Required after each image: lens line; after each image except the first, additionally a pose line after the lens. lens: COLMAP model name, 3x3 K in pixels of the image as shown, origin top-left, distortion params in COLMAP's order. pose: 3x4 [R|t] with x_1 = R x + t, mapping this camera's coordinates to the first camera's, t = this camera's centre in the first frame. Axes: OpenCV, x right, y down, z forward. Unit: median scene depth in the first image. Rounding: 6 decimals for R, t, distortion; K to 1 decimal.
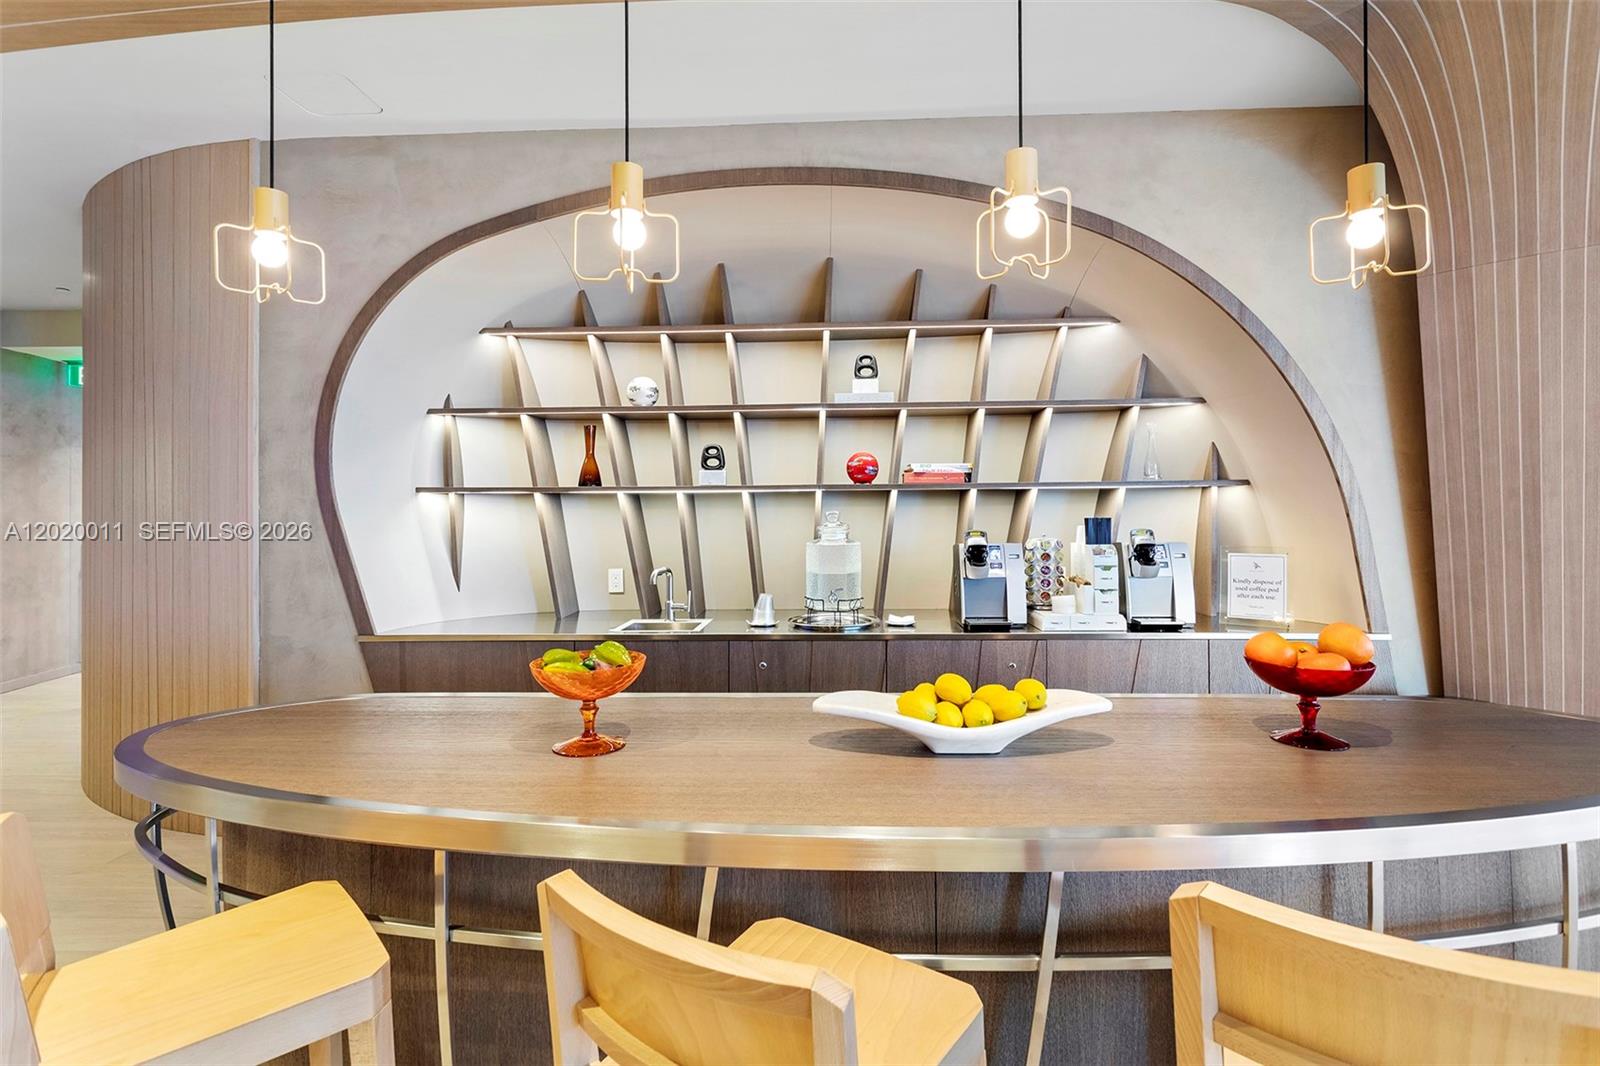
lens RADIAL K [[773.8, 0, 833.1], [0, 773.8, 504.7], [0, 0, 1]] dist [0.003659, 0.002411]
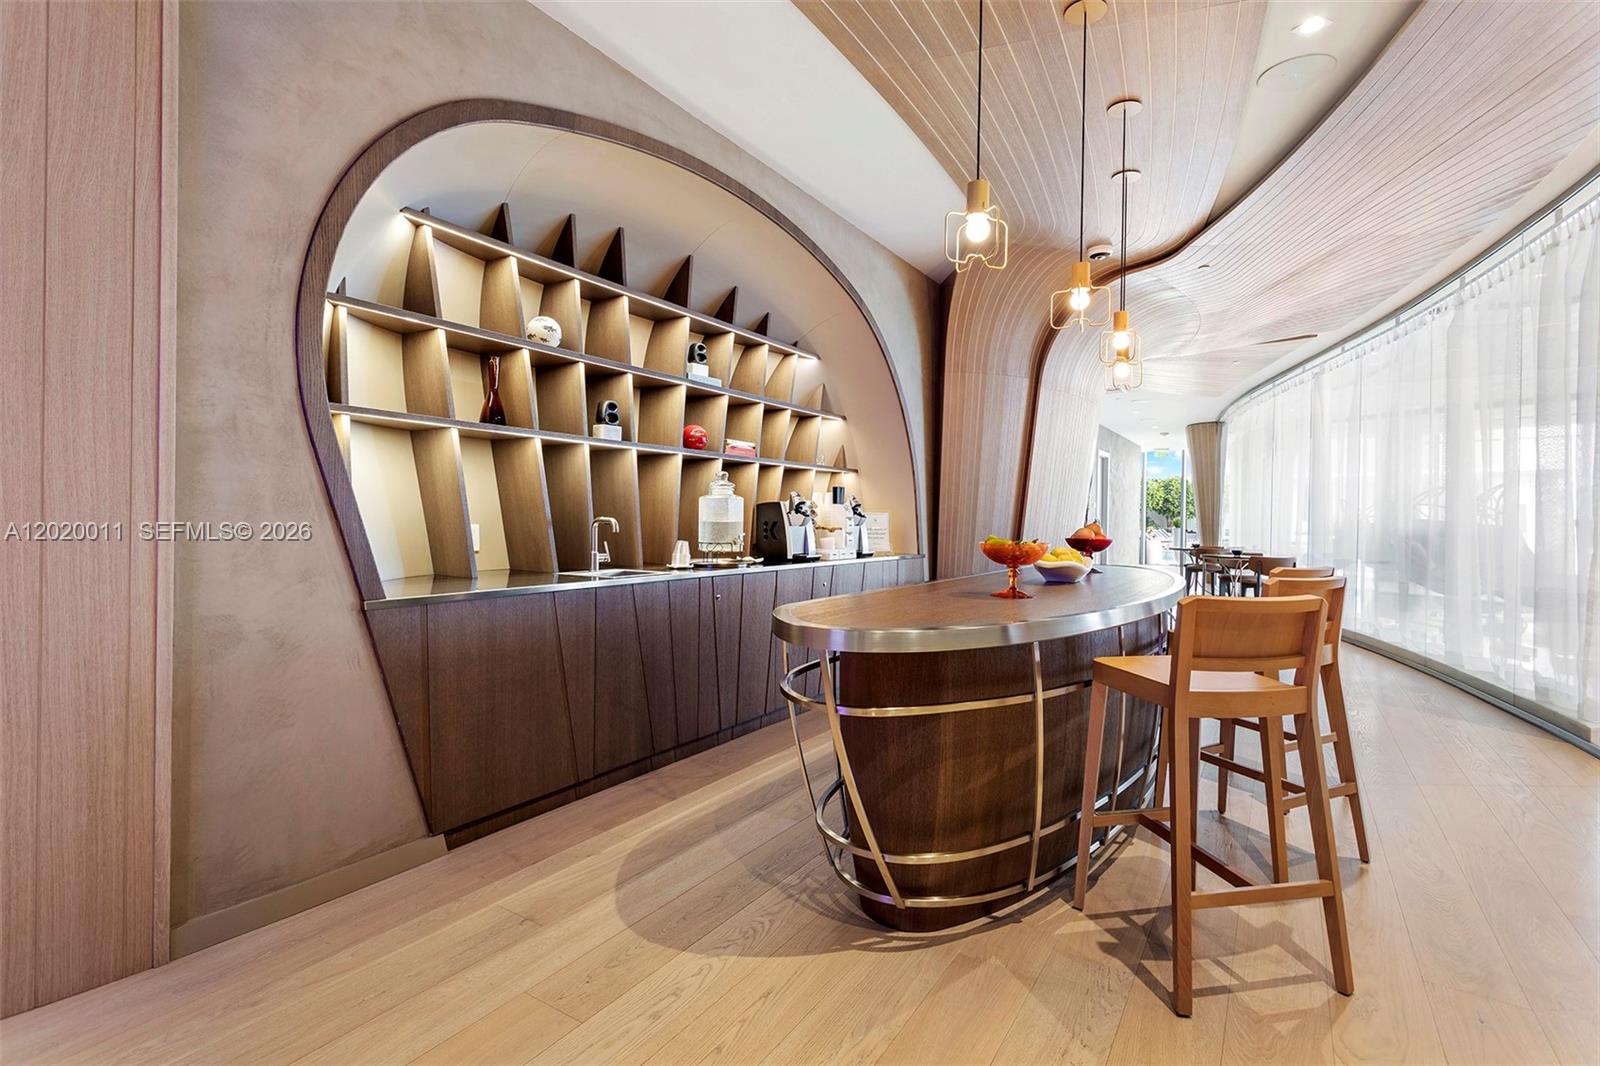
lens RADIAL K [[773.8, 0, 802.9], [0, 773.8, 527.6], [0, 0, 1]] dist [0.003659, 0.002411]
pose [[0.491950, 0.002622, 0.870620, -1.024247], [-0.021379, 0.999730, 0.009069, 0.084886], [-0.870361, -0.023074, 0.491873, 0.298808]]
